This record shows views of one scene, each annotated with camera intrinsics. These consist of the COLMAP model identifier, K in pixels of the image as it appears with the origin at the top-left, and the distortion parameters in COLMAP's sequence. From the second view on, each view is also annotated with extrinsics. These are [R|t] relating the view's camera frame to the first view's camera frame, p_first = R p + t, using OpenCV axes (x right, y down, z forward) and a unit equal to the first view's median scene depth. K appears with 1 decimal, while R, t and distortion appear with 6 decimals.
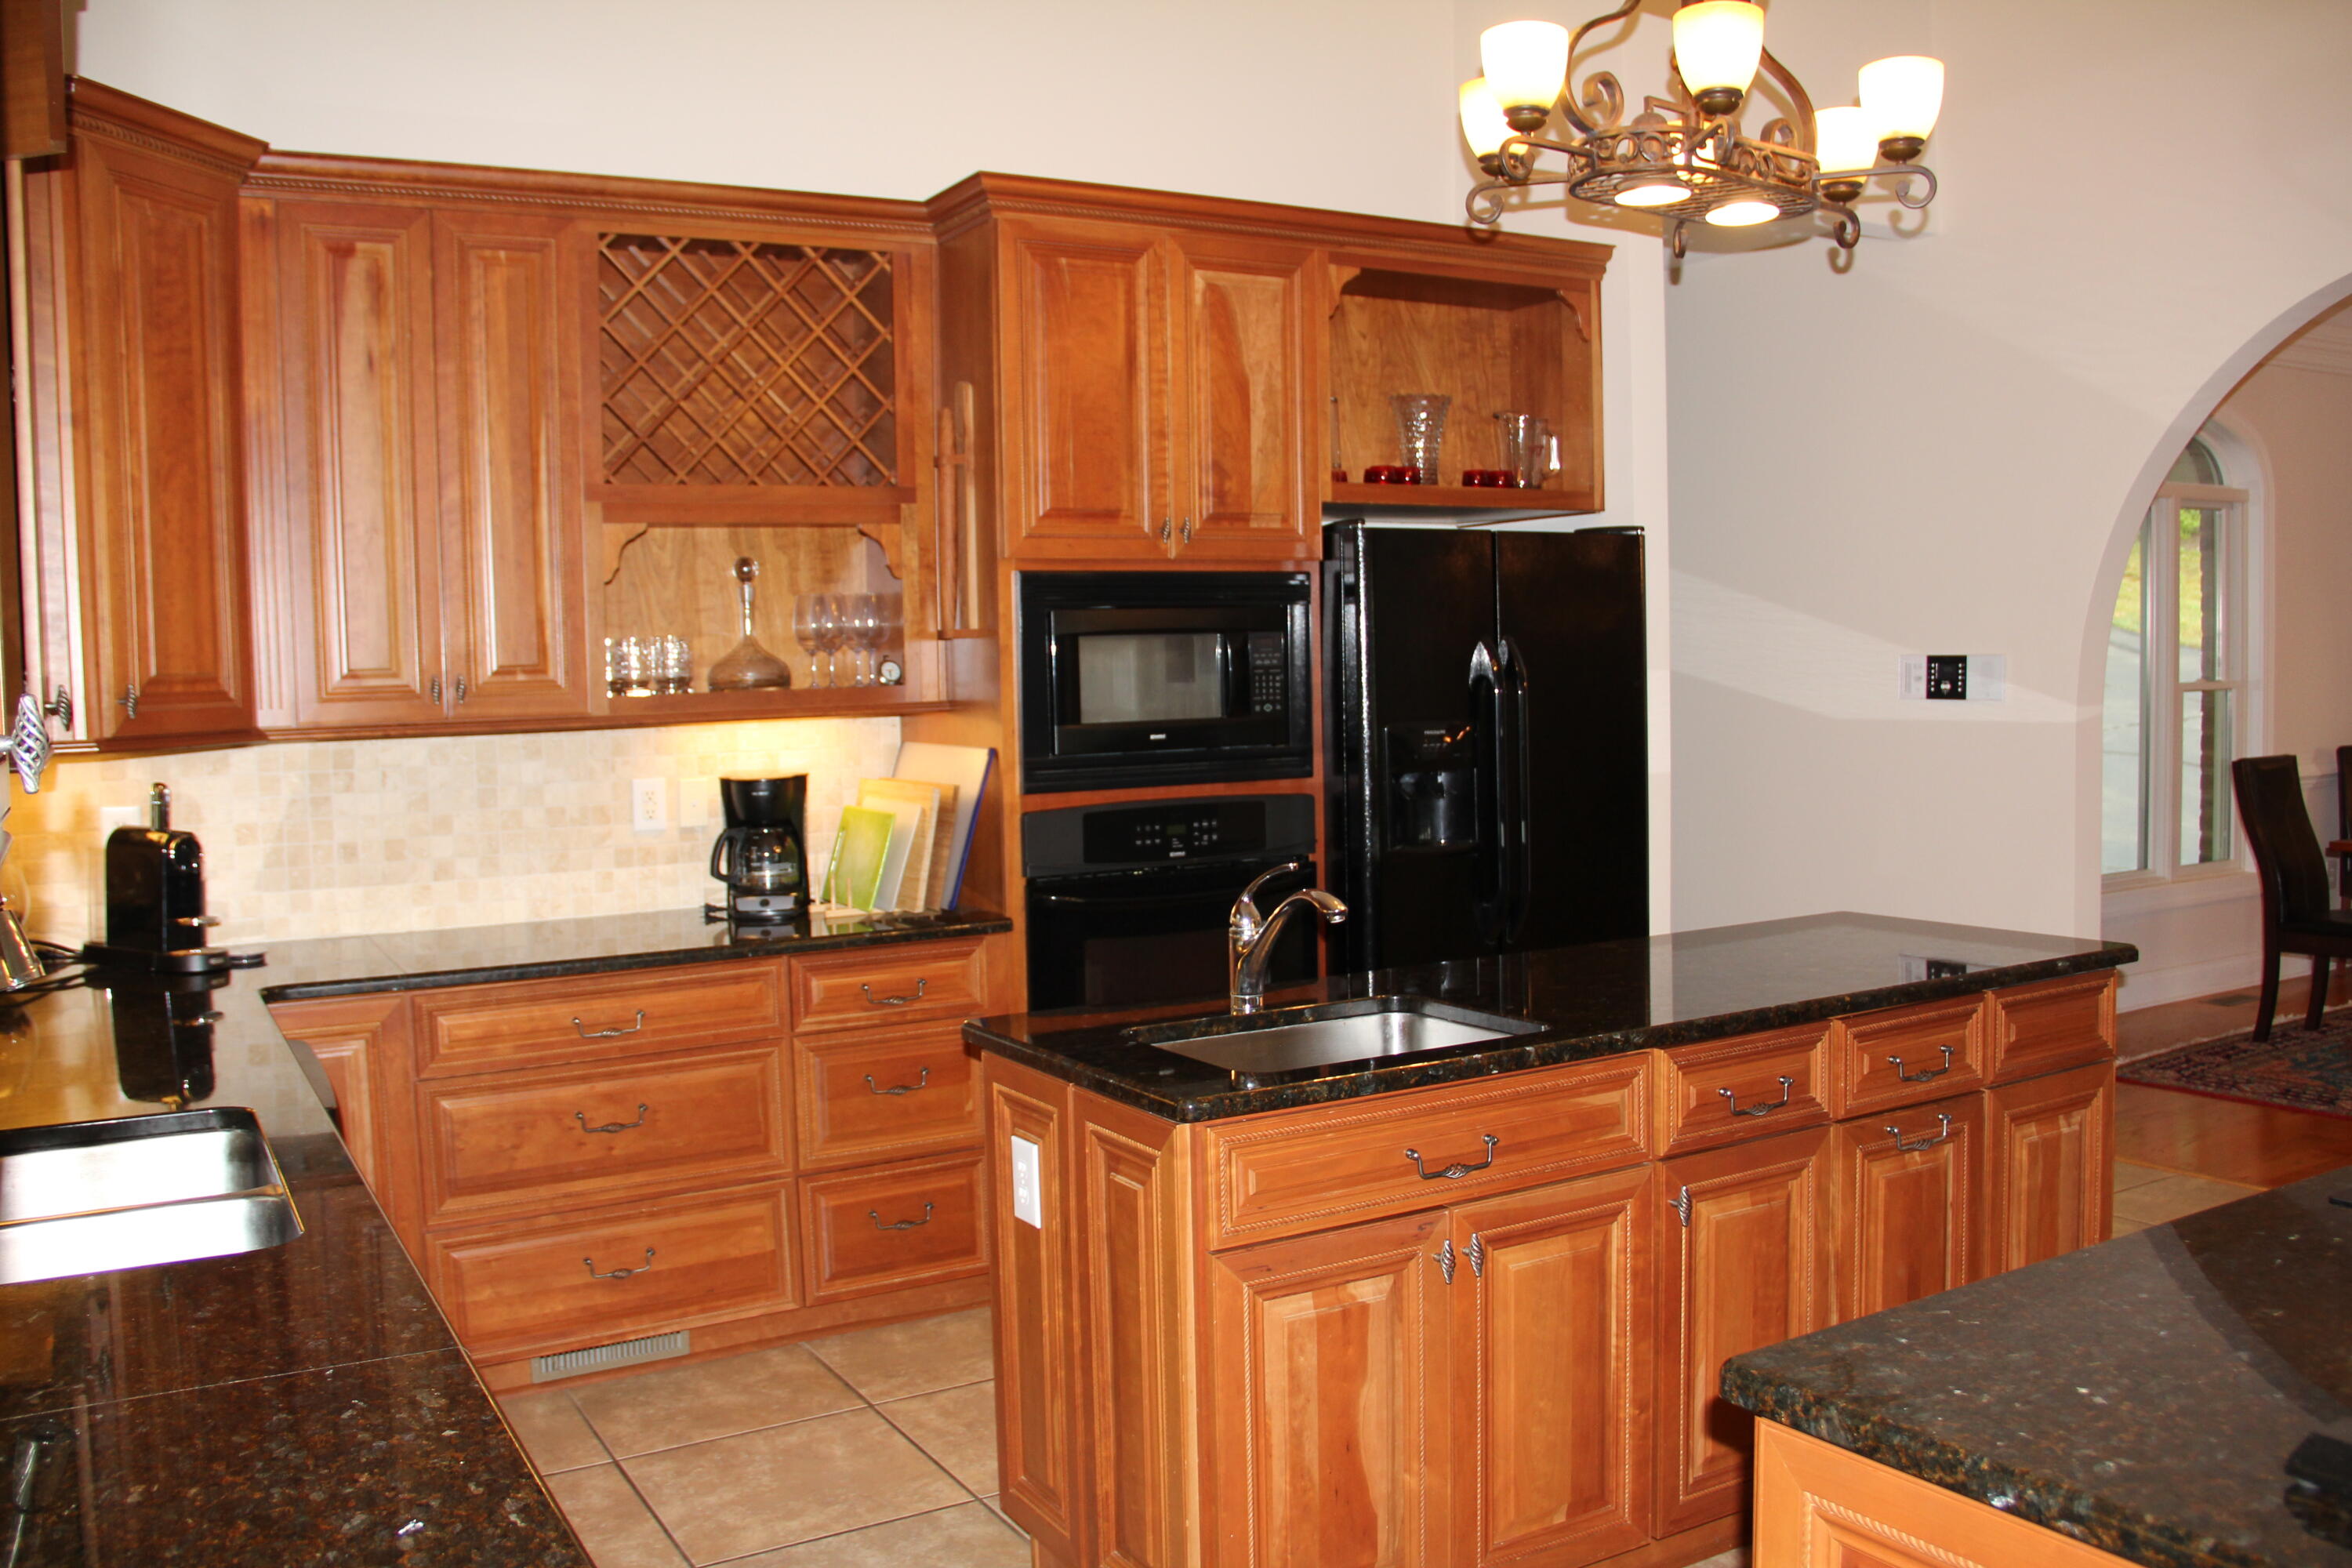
lens RADIAL K [[1980.6, 0, 1176.0], [0, 1980.6, 784.0], [0, 0, 1]] dist [-0.176505, 0.154682]
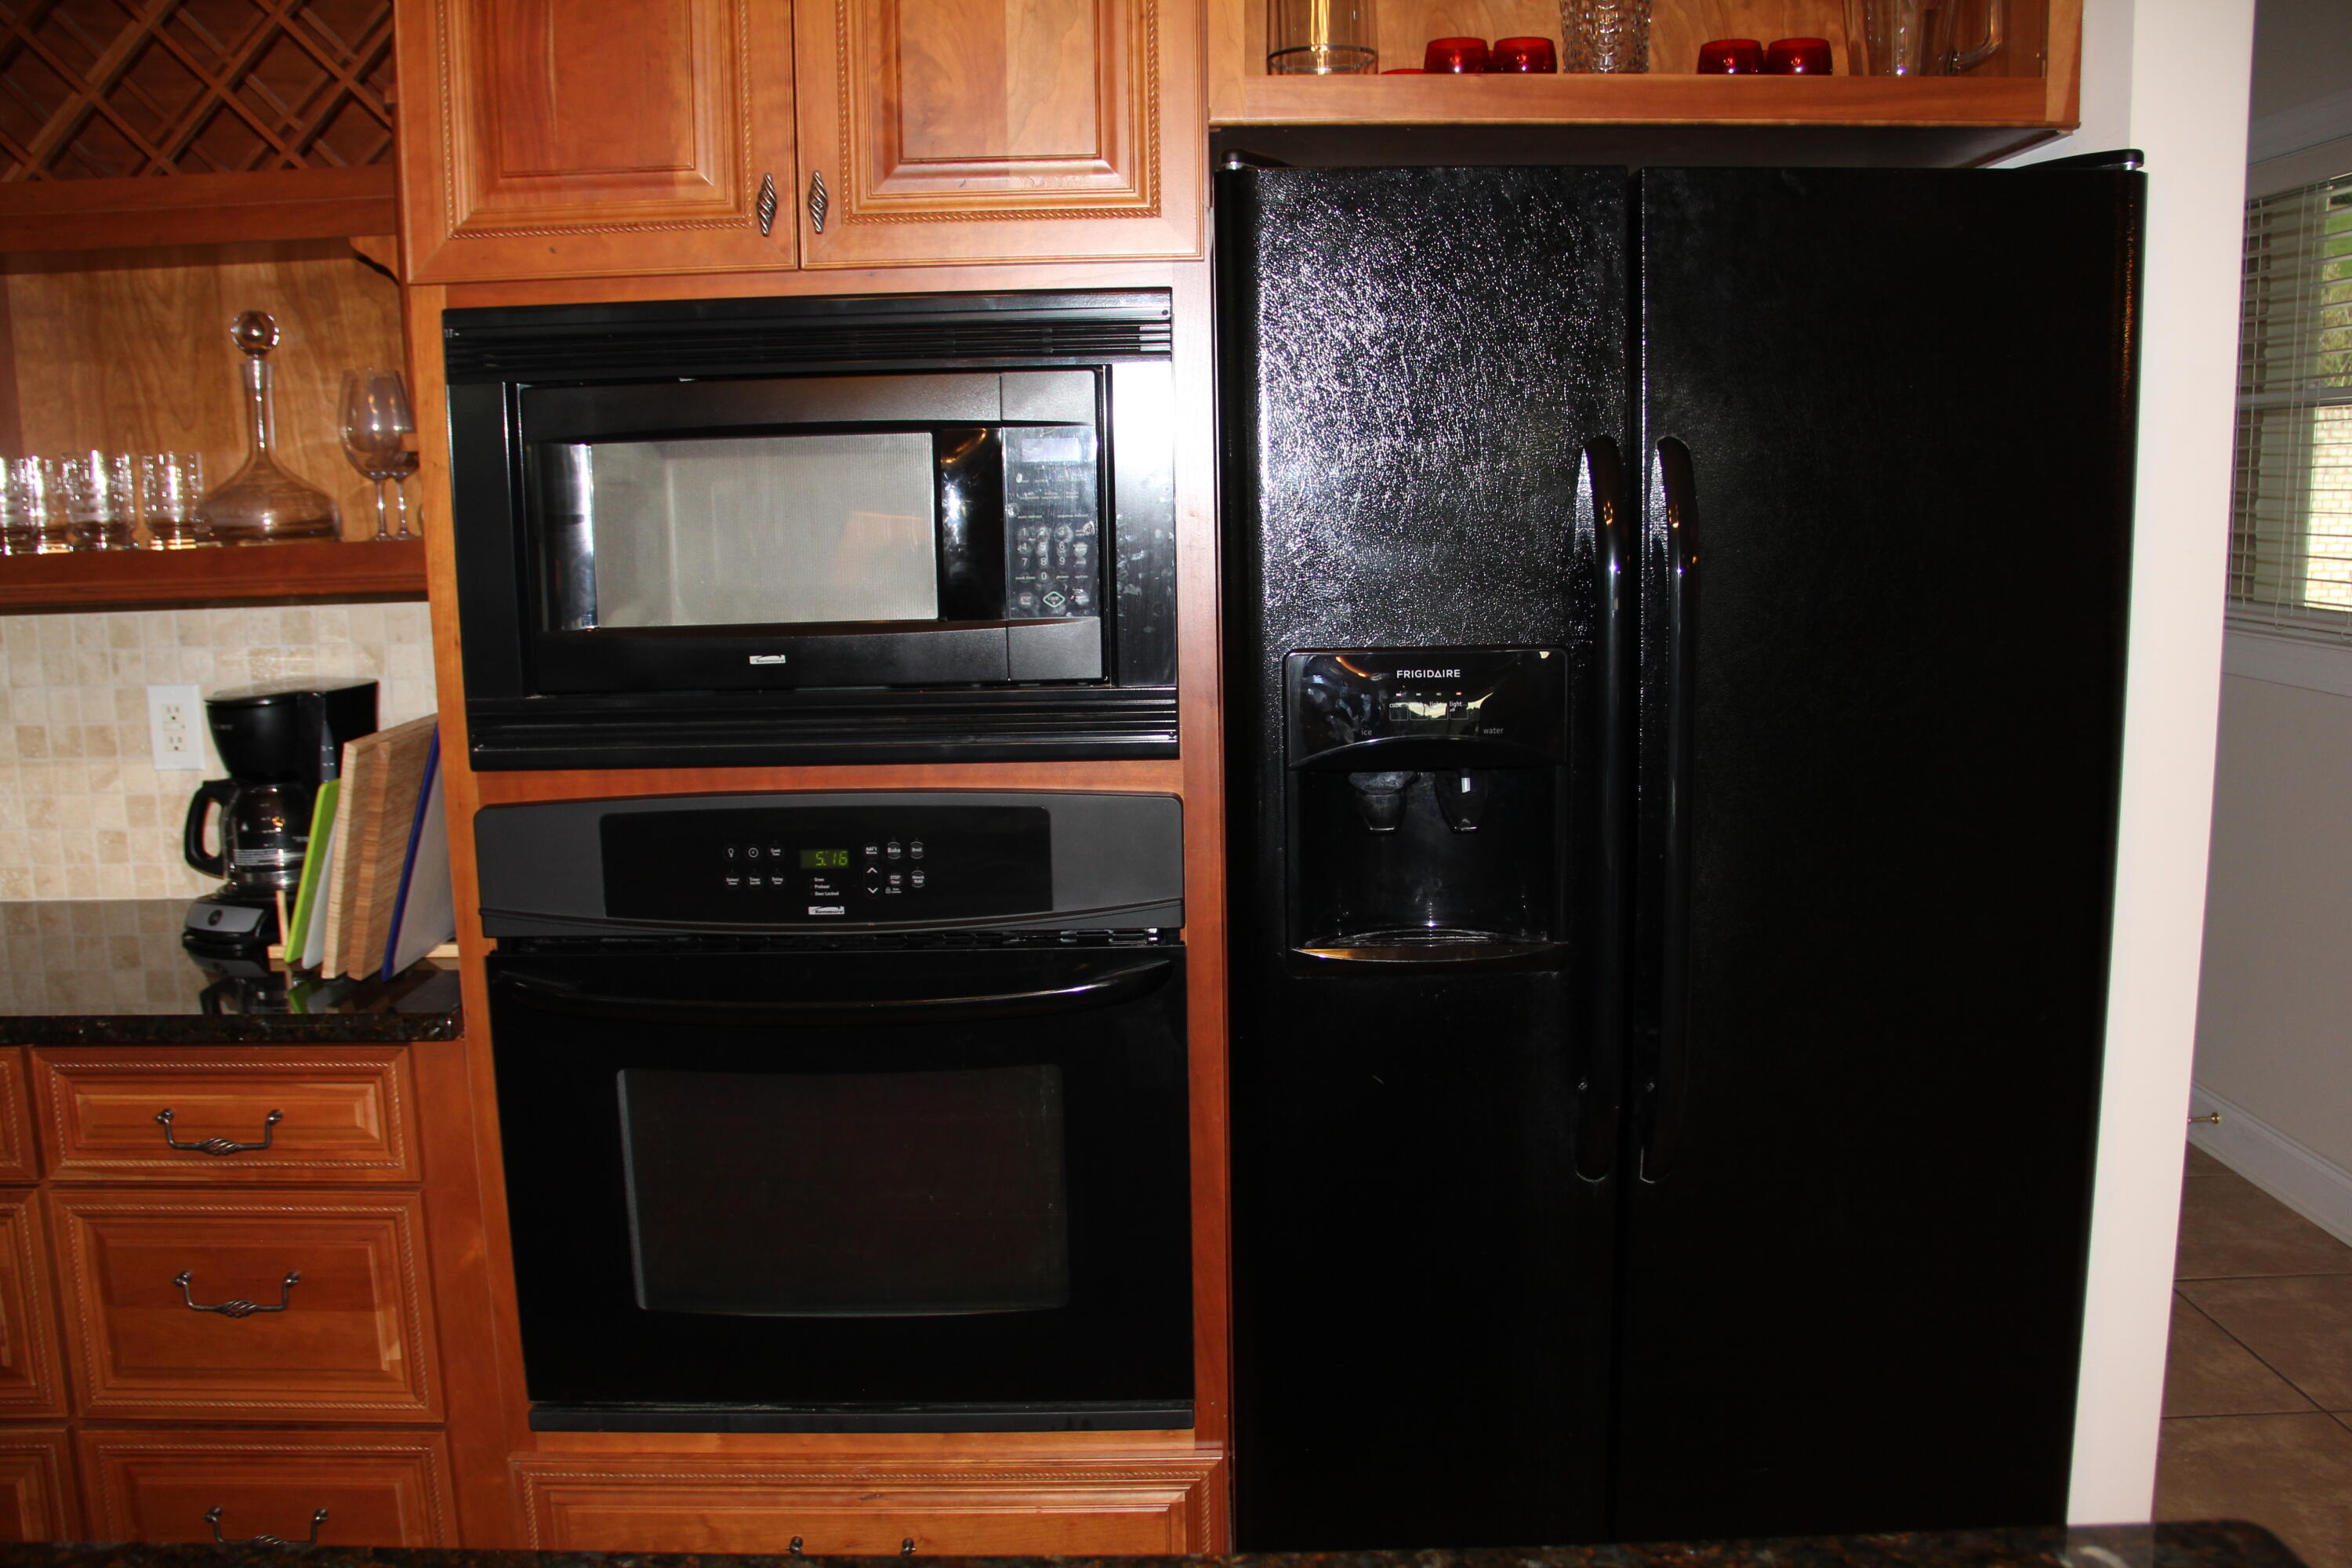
lens RADIAL K [[1980.6, 0, 1176.0], [0, 1980.6, 784.0], [0, 0, 1]] dist [-0.176505, 0.154682]
pose [[0.859592, 0.085033, -0.503857, 0.309684], [-0.036821, 0.993801, 0.104900, -0.047136], [0.509653, -0.071619, 0.857394, 0.658016]]
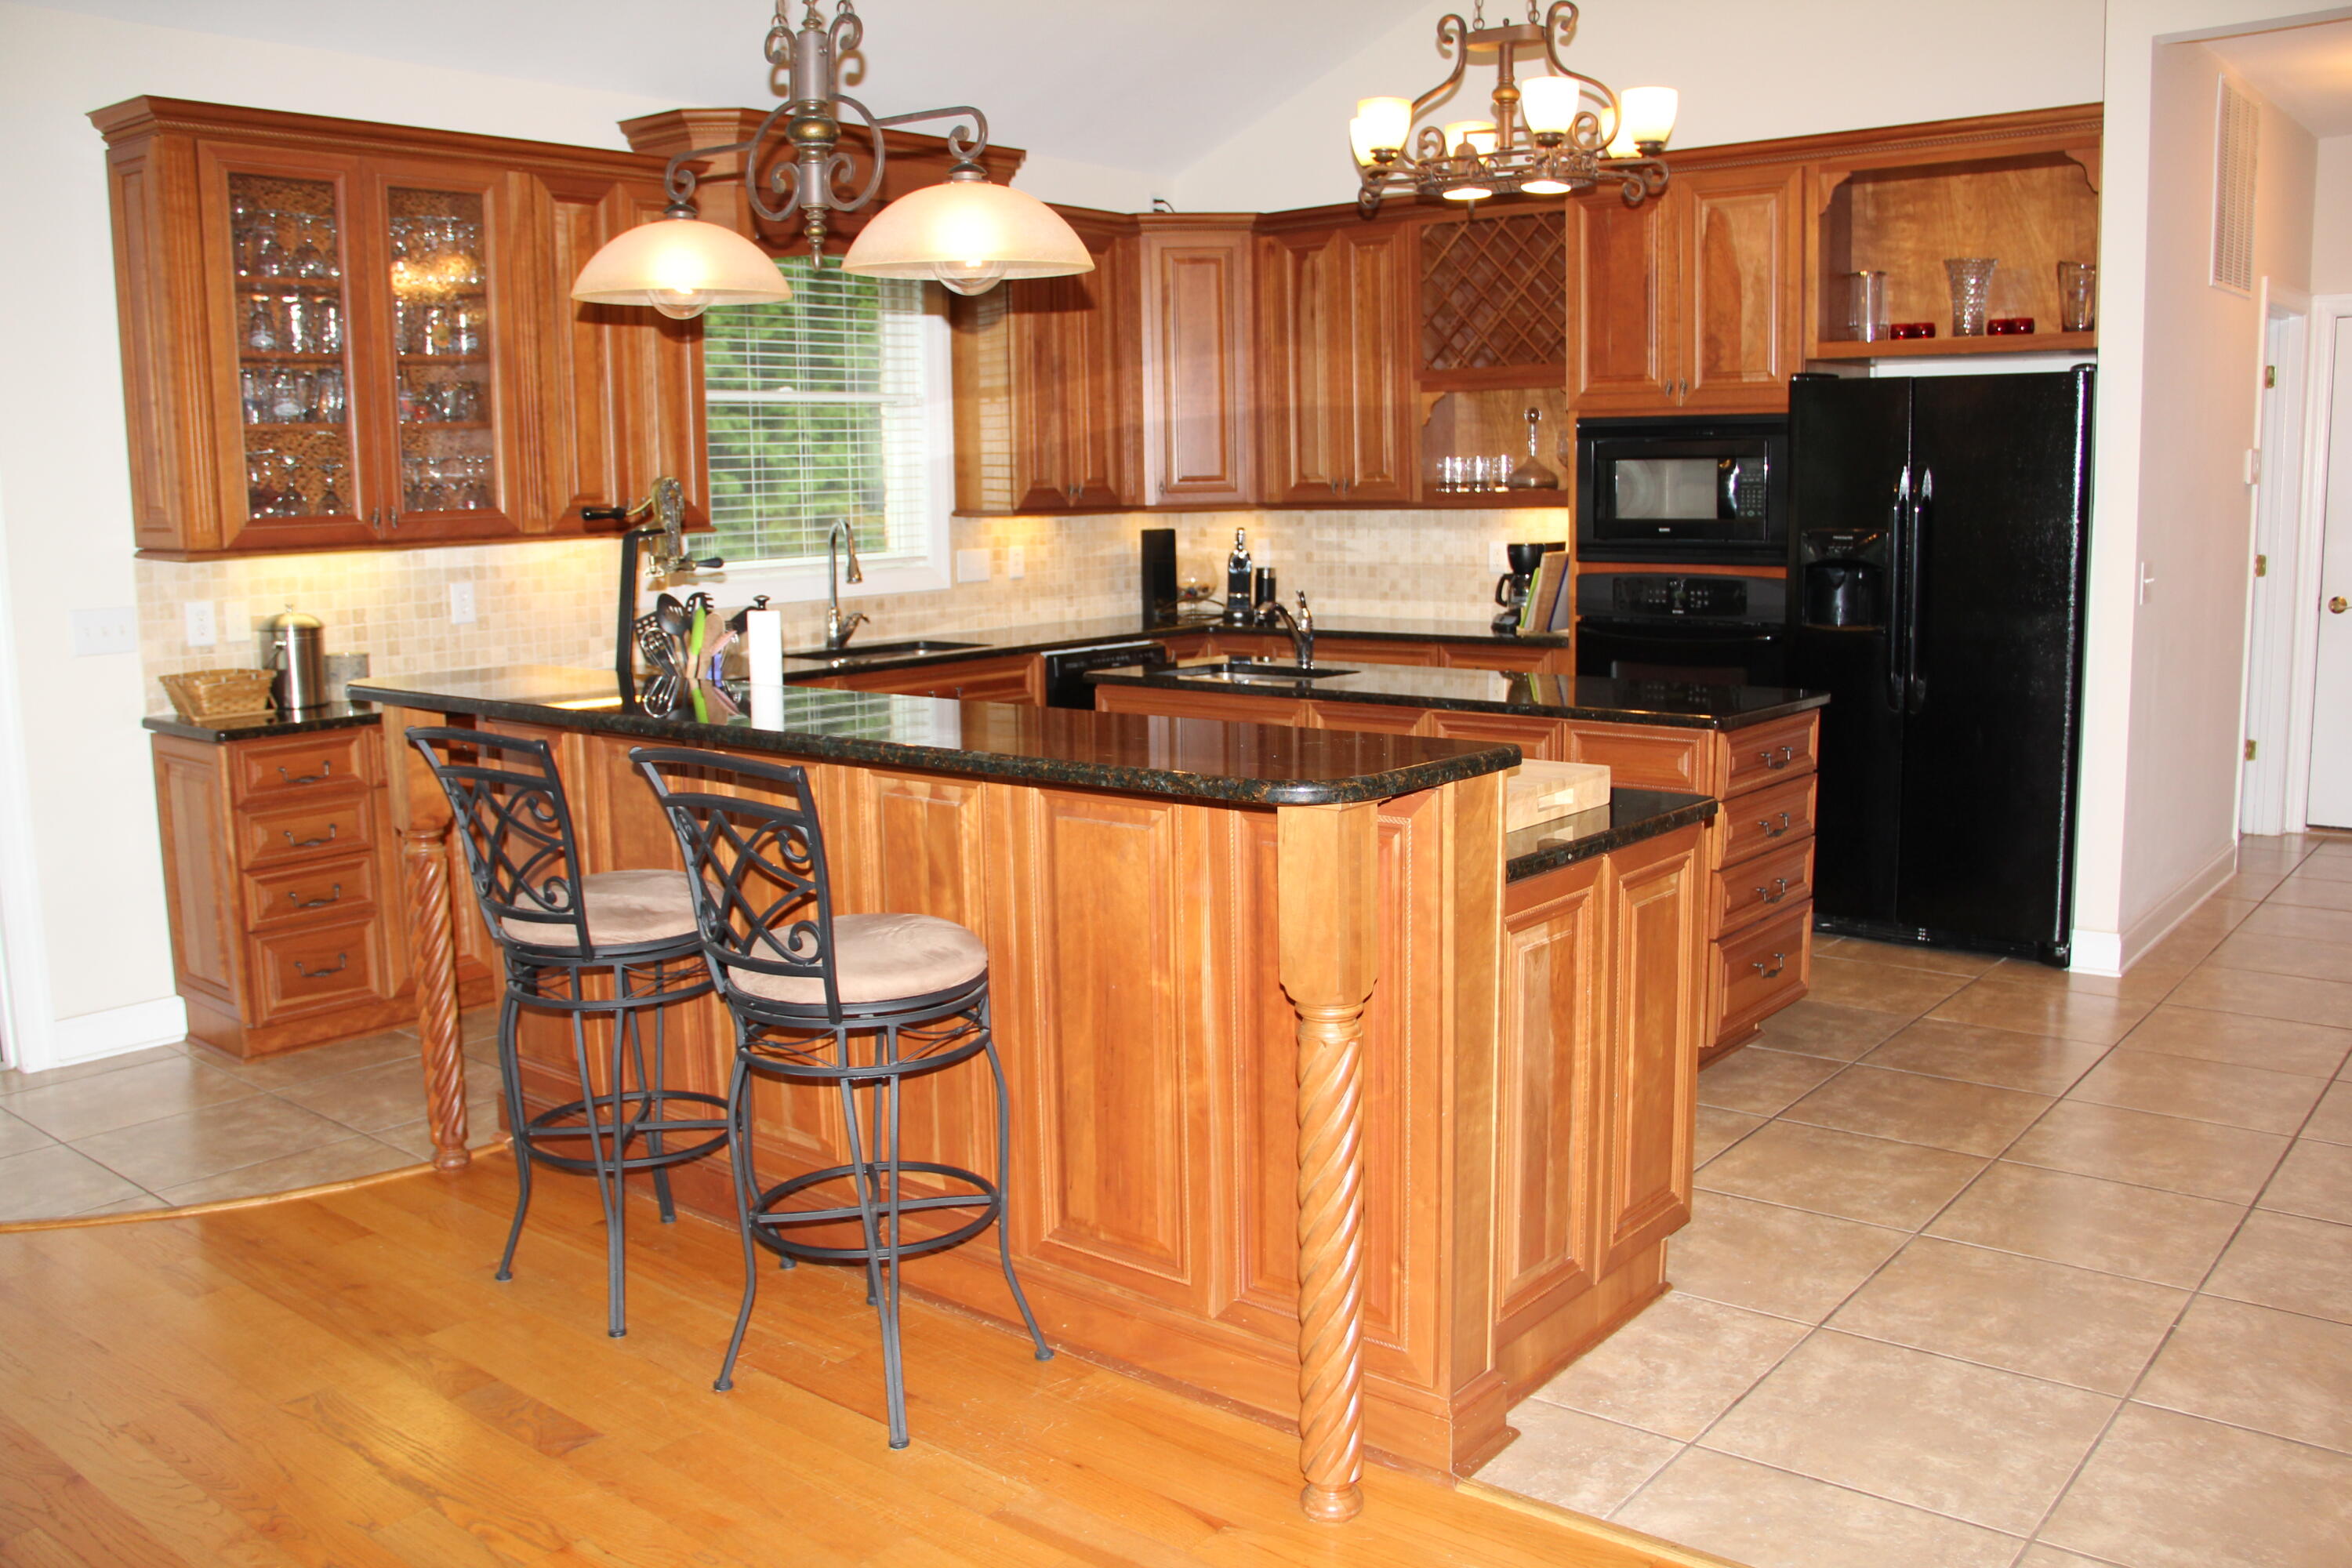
lens RADIAL K [[1980.6, 0, 1176.0], [0, 1980.6, 784.0], [0, 0, 1]] dist [-0.176505, 0.154682]
pose [[0.345474, 0.158996, -0.924861, 1.239757], [-0.052015, 0.987272, 0.150295, -0.037037], [0.936986, -0.003816, 0.349347, 0.159762]]
